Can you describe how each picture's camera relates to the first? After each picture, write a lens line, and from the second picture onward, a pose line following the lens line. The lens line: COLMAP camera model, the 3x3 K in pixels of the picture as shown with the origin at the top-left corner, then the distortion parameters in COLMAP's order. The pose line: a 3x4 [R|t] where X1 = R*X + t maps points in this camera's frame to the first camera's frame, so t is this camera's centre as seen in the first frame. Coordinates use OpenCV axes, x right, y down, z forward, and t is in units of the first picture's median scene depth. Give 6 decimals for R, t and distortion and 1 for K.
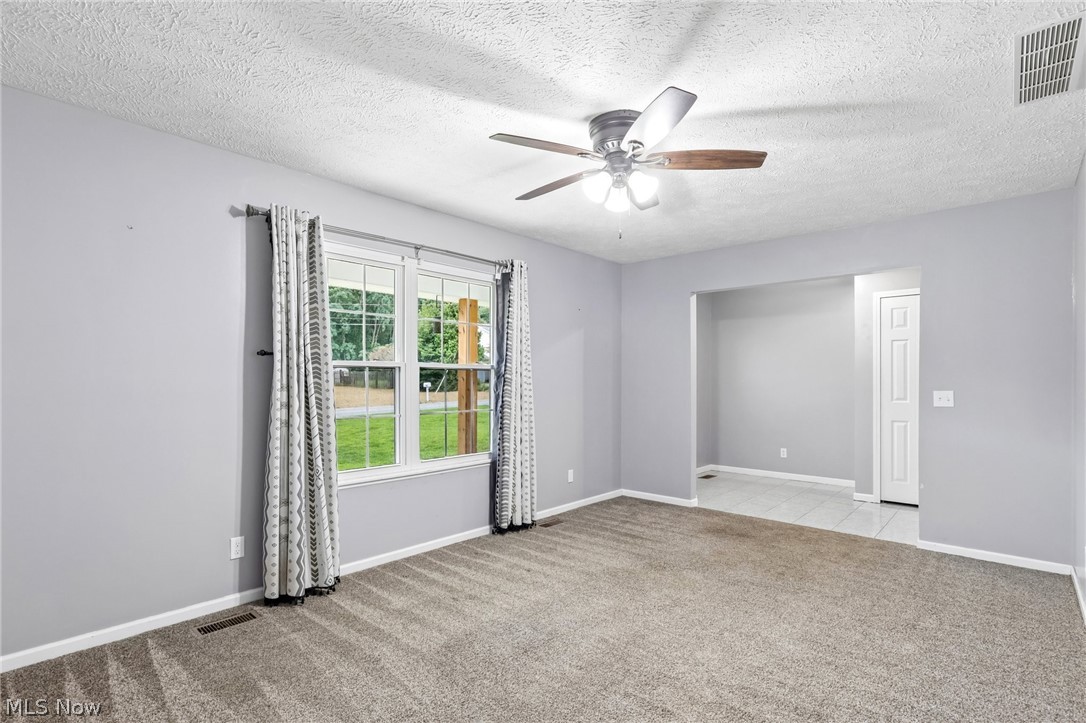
lens RADIAL K [[521.4, 0, 540.4], [0, 521.4, 375.2], [0, 0, 1]] dist [-0.001398, 0.002561]
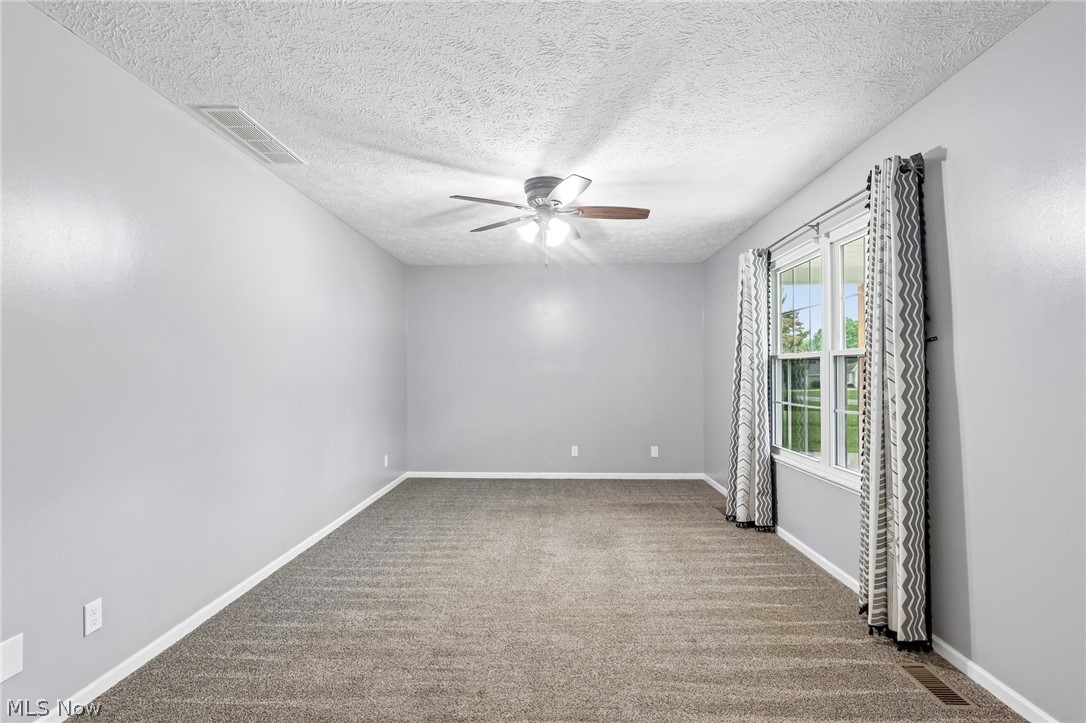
lens RADIAL K [[521.4, 0, 538.3], [0, 521.4, 358.8], [0, 0, 1]] dist [-0.001398, 0.002561]
pose [[-0.762052, -0.015702, -0.647325, 0.733529], [0.006304, 0.999479, -0.031665, 0.013459], [0.647485, -0.028211, -0.761556, 1.412851]]
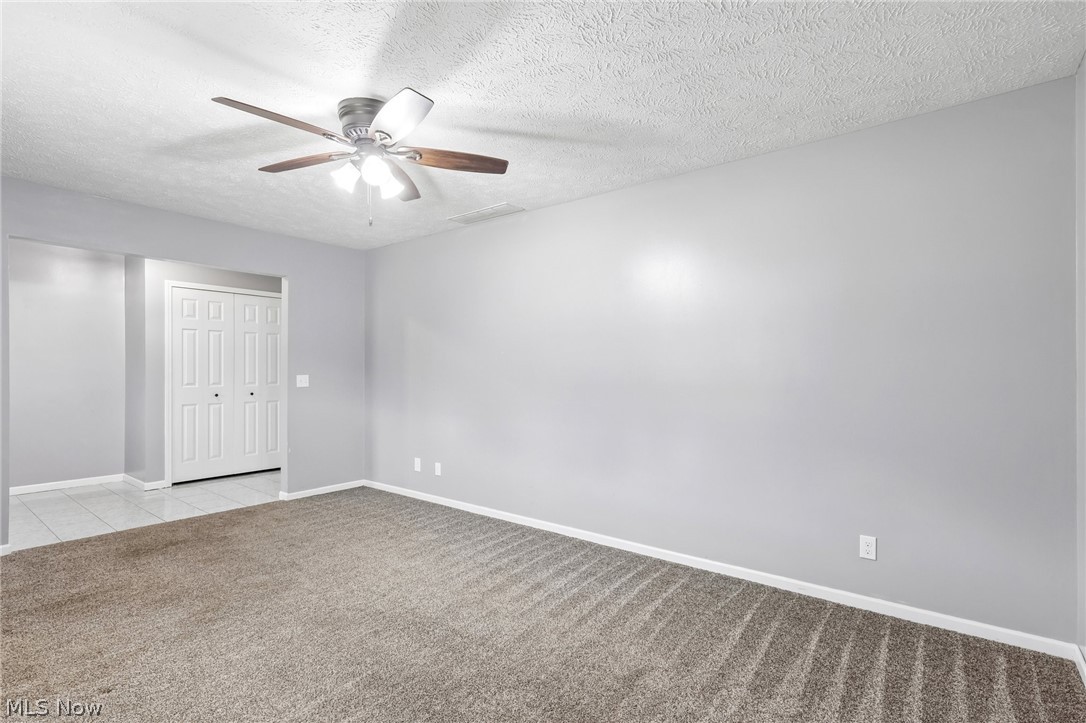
lens RADIAL K [[521.4, 0, 528.1], [0, 521.4, 357.7], [0, 0, 1]] dist [-0.001398, 0.002561]
pose [[-0.055201, 0.017590, 0.998320, -0.609420], [-0.012252, 0.999758, -0.018293, 0.003323], [-0.998400, -0.013241, -0.054972, 0.529601]]
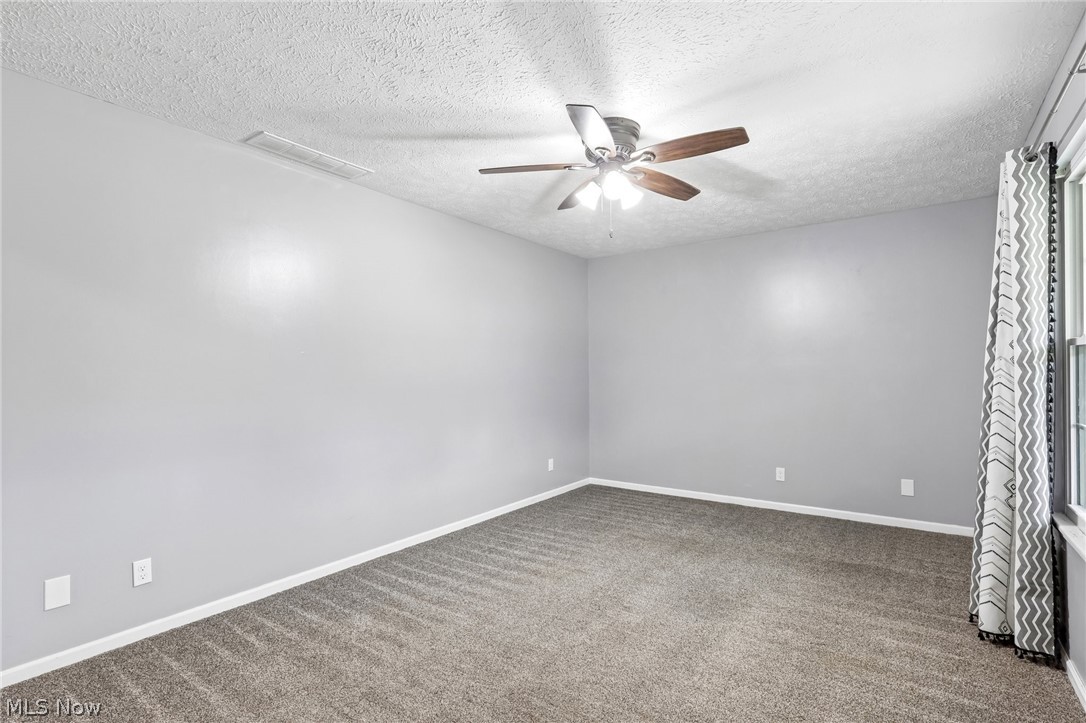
lens RADIAL K [[521.4, 0, 538.6], [0, 521.4, 364.8], [0, 0, 1]] dist [-0.001398, 0.002561]
pose [[-0.994446, 0.005072, -0.105130, 0.285340], [0.007502, 0.999714, -0.022727, 0.012735], [0.104984, -0.023390, -0.994199, 1.421629]]
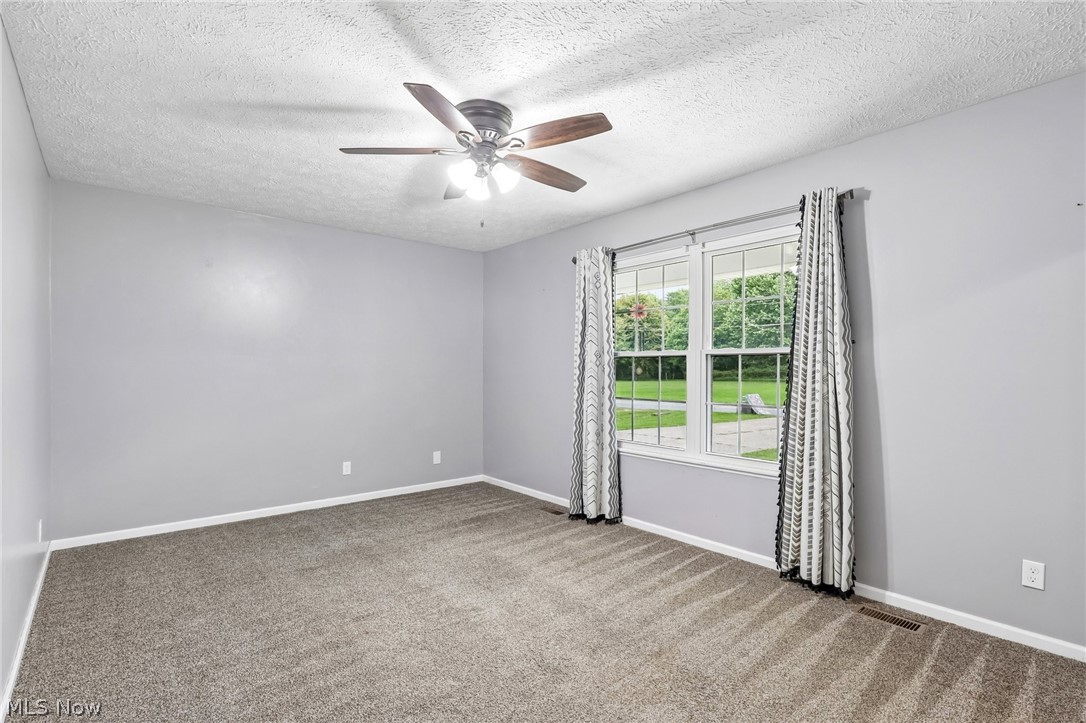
lens RADIAL K [[521.4, 0, 543.7], [0, 521.4, 363.9], [0, 0, 1]] dist [-0.001398, 0.002561]
pose [[-0.126087, -0.009984, -0.991969, 0.798364], [0.005850, 0.999924, -0.010807, 0.011156], [0.992002, -0.007166, -0.126019, 0.870281]]
